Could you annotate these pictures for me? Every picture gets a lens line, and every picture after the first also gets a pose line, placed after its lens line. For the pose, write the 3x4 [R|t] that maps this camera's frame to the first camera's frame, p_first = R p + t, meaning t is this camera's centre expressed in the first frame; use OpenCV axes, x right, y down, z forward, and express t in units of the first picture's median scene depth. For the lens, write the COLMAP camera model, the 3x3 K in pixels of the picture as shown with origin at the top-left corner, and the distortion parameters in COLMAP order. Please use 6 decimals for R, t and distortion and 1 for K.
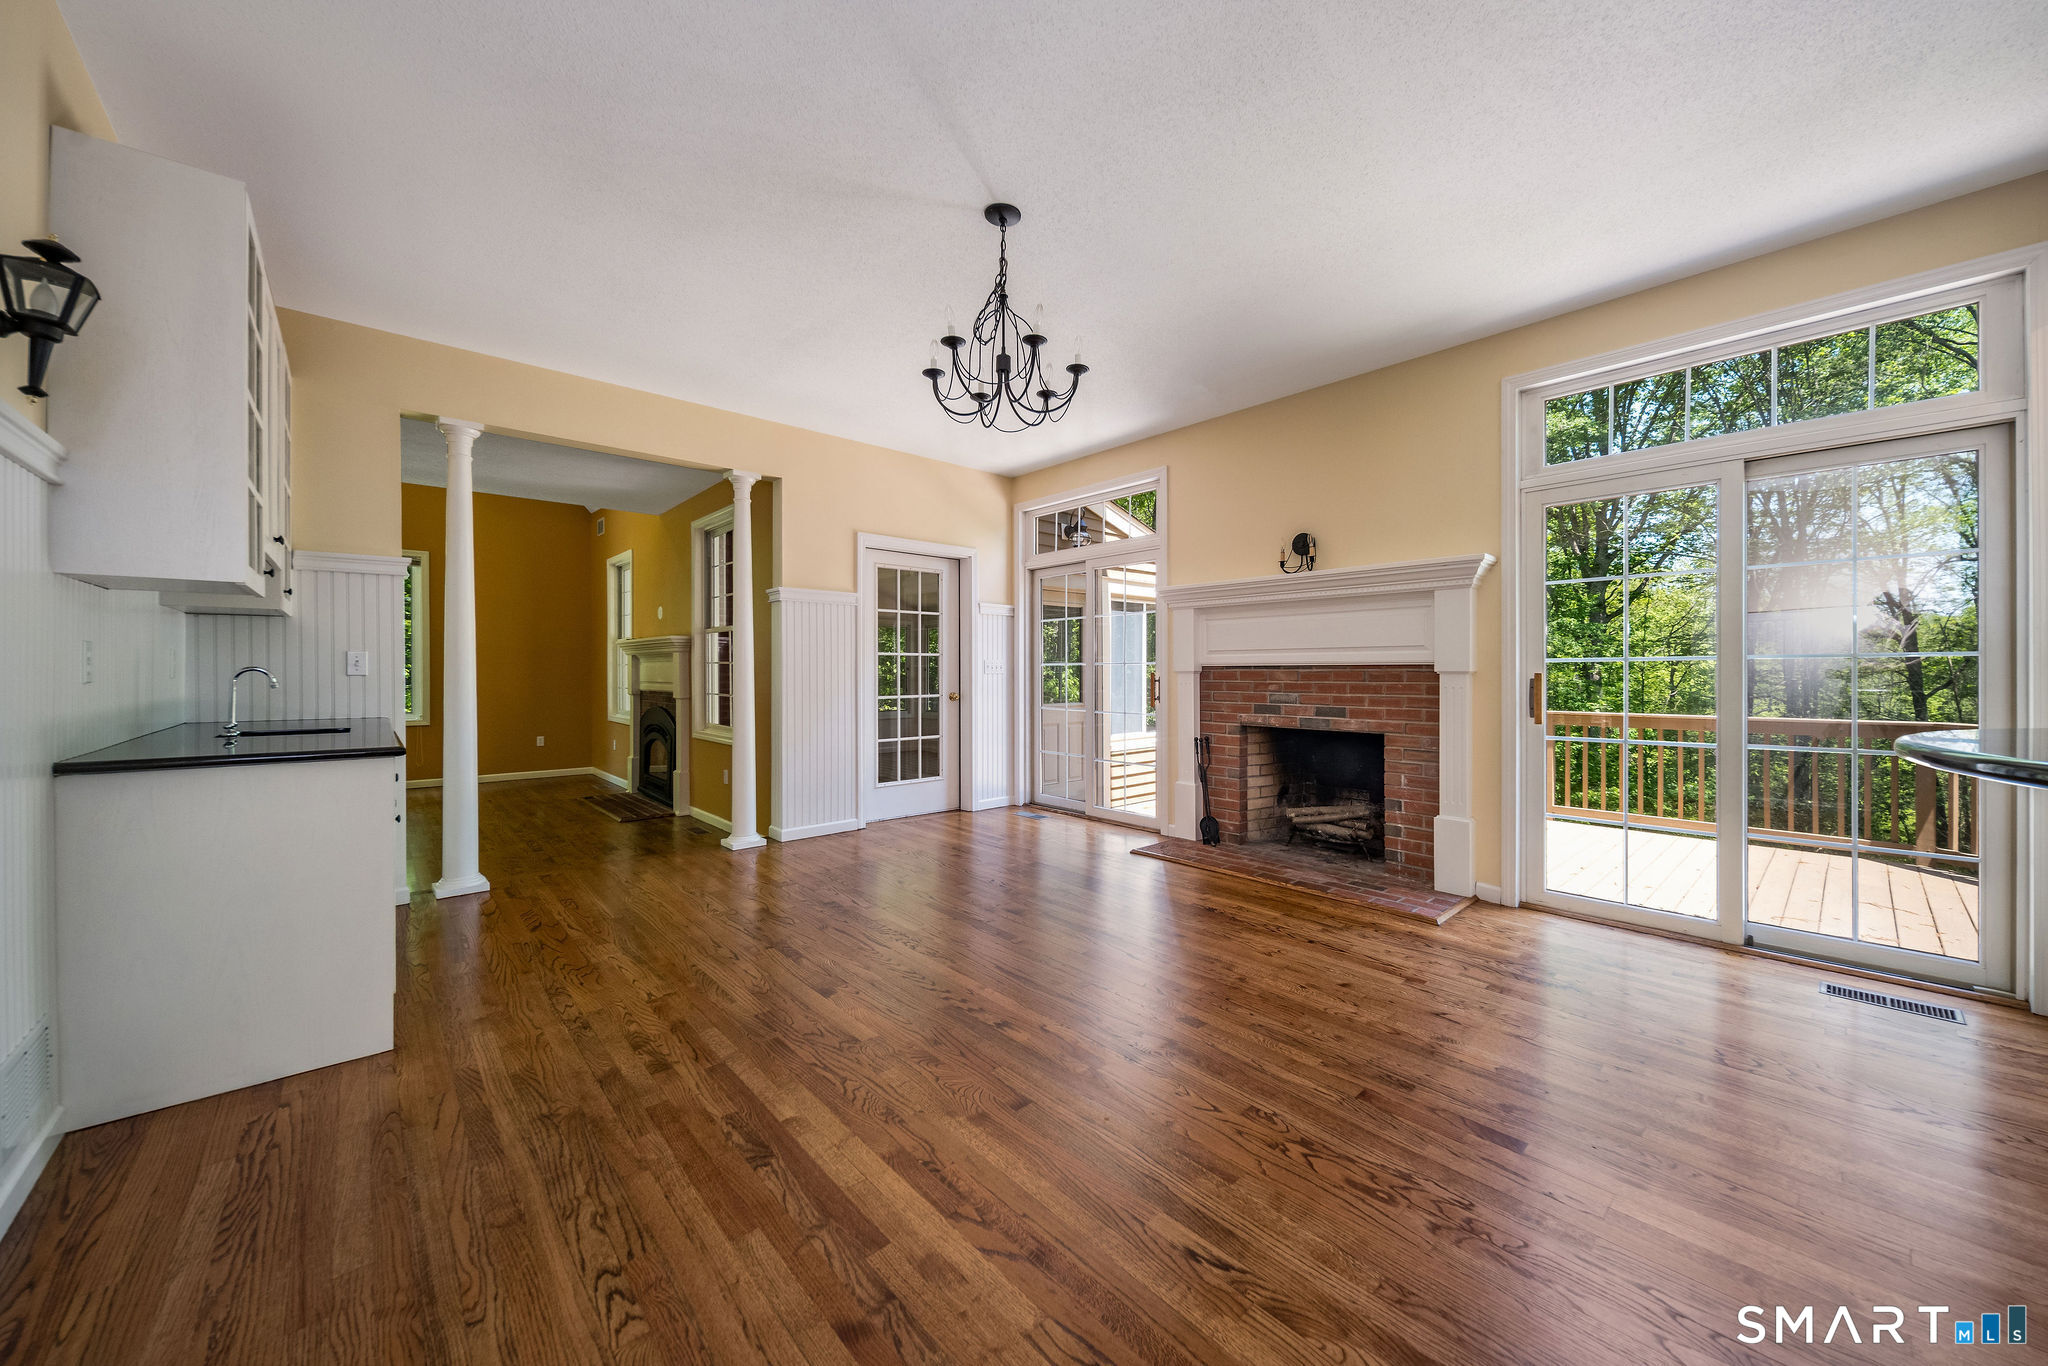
lens RADIAL K [[751.1, 0, 1090.6], [0, 751.1, 673.3], [0, 0, 1]] dist [0.000801, -0.000326]
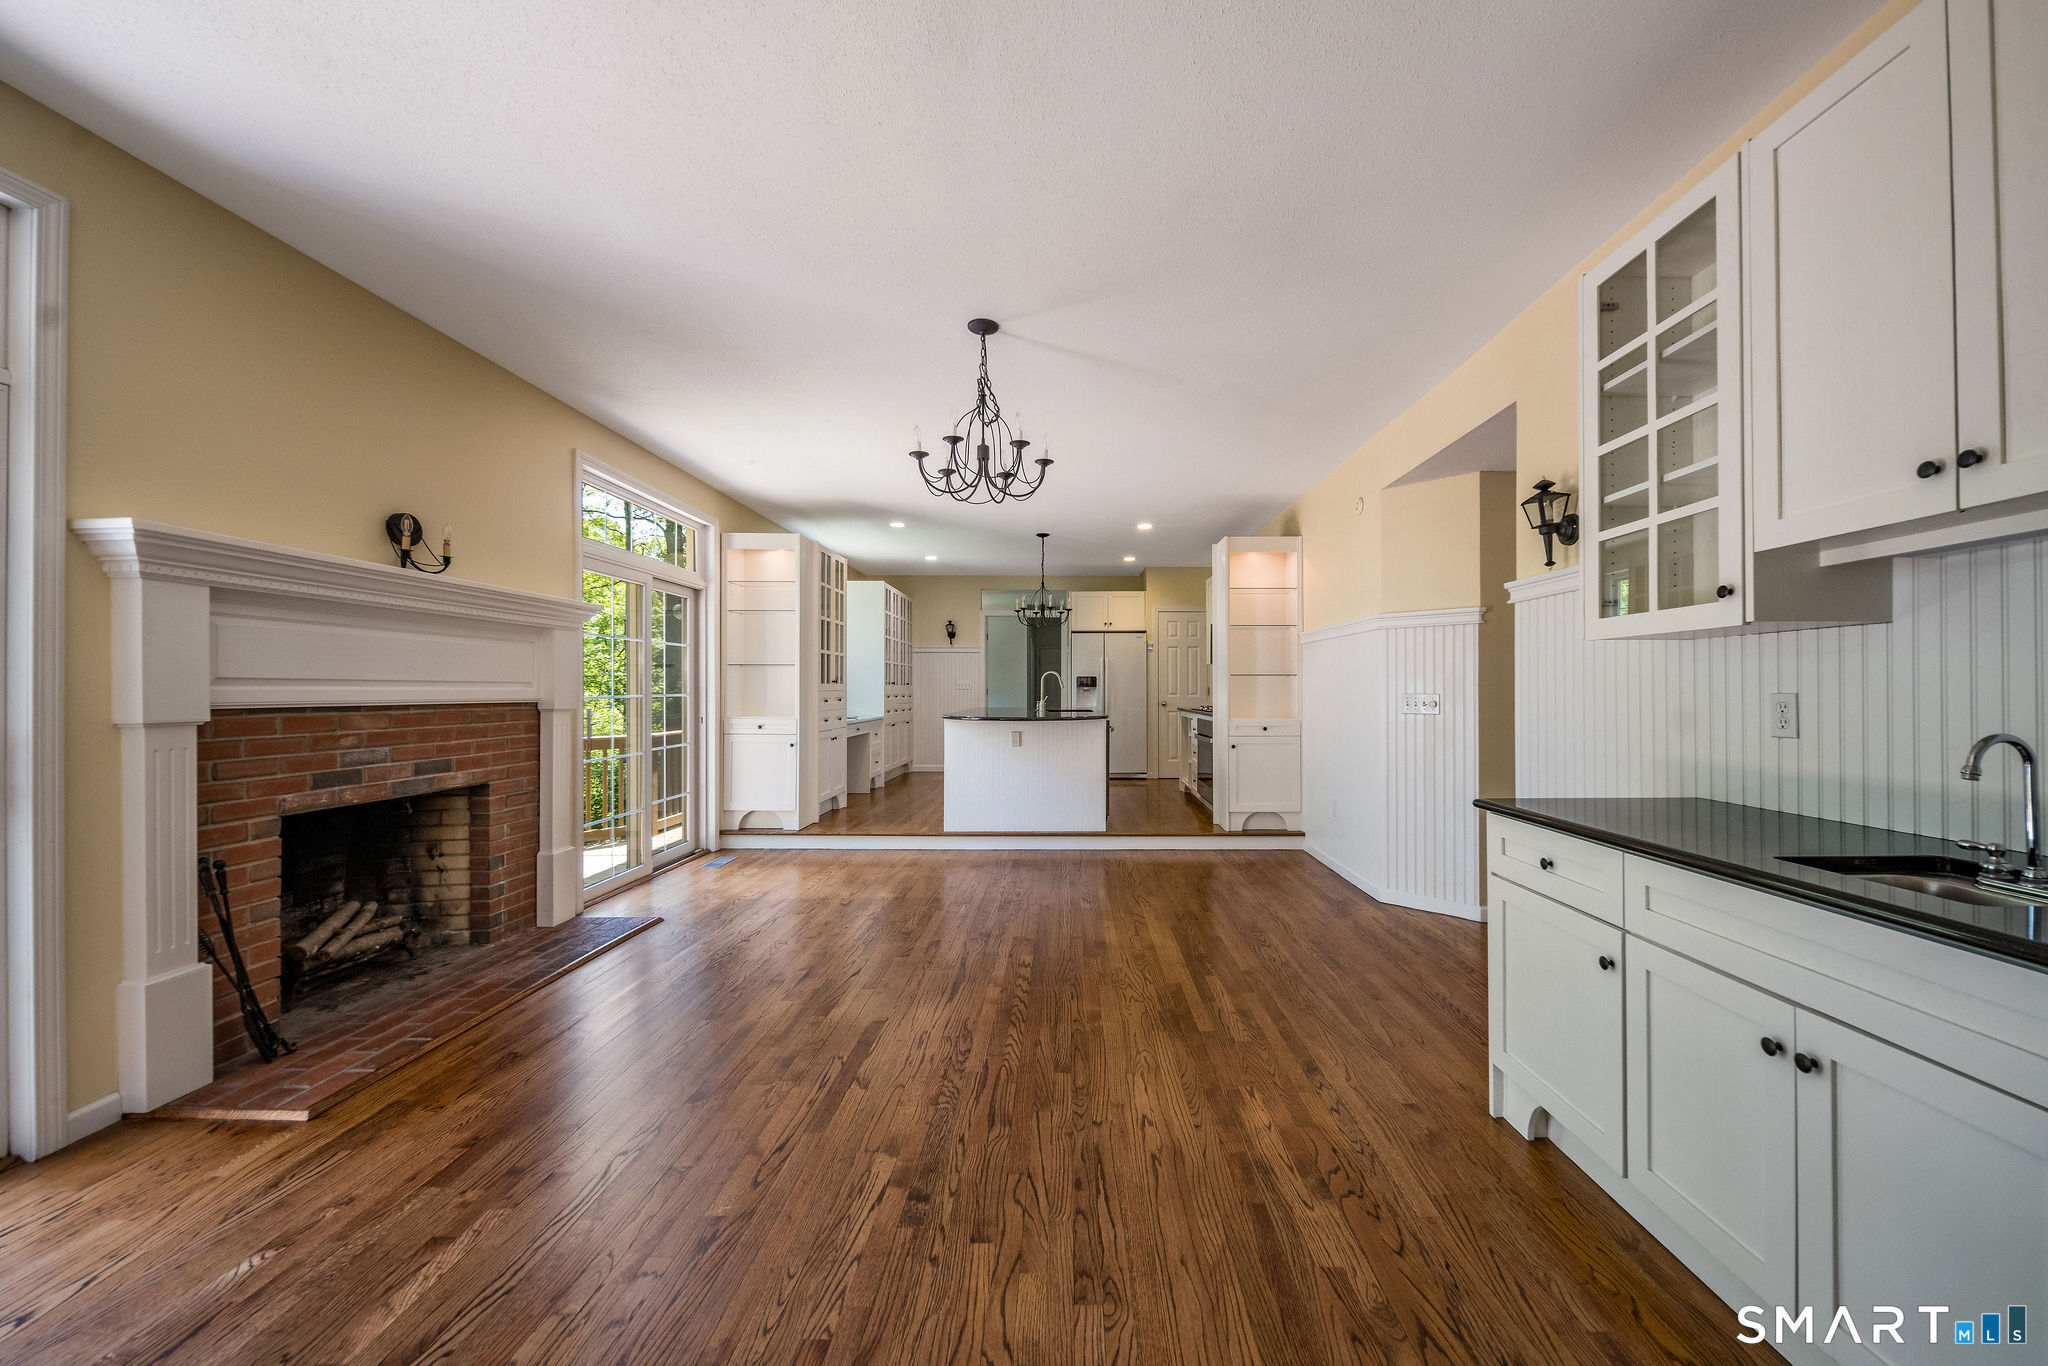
lens RADIAL K [[751.1, 0, 1042.1], [0, 751.1, 687.8], [0, 0, 1]] dist [0.000801, -0.000326]
pose [[-0.693840, 0.002579, 0.720125, -0.652554], [0.002625, 0.999996, -0.001053, -0.025523], [-0.720125, 0.001159, -0.693844, 1.108608]]
